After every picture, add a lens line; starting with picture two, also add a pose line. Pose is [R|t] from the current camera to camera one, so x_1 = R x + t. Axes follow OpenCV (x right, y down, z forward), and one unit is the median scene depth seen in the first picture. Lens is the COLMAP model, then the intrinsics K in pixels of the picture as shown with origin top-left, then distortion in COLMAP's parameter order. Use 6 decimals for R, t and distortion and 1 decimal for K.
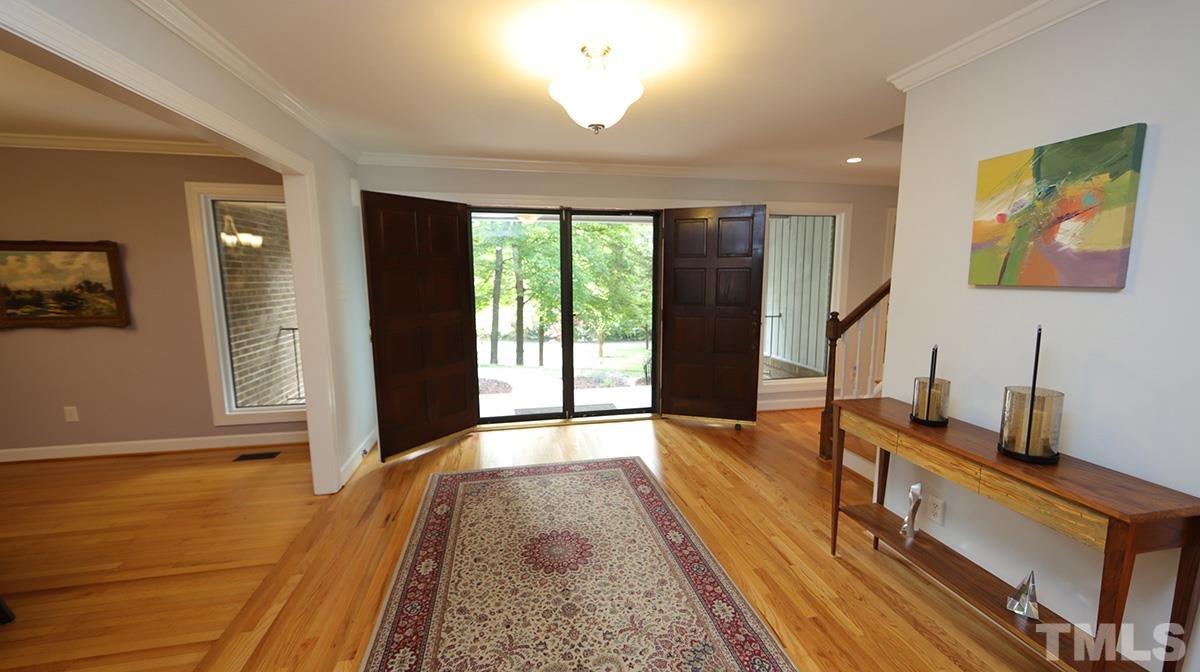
lens RADIAL K [[469.8, 0, 601.2], [0, 469.8, 334.1], [0, 0, 1]] dist [0.002501, -0.000053]
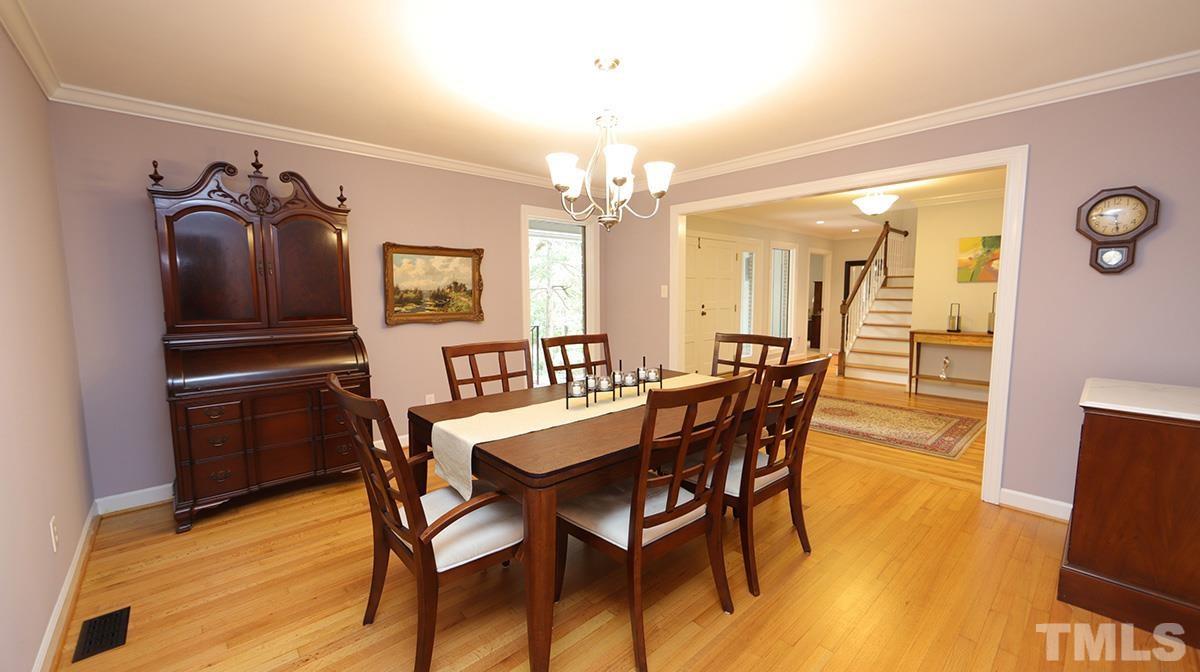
lens RADIAL K [[469.8, 0, 598.4], [0, 469.8, 336.7], [0, 0, 1]] dist [0.002501, -0.000053]
pose [[0.859027, -0.051756, 0.509307, -1.394605], [0.069941, 0.997413, -0.016608, 0.065953], [-0.507129, 0.049888, 0.860425, -0.169424]]
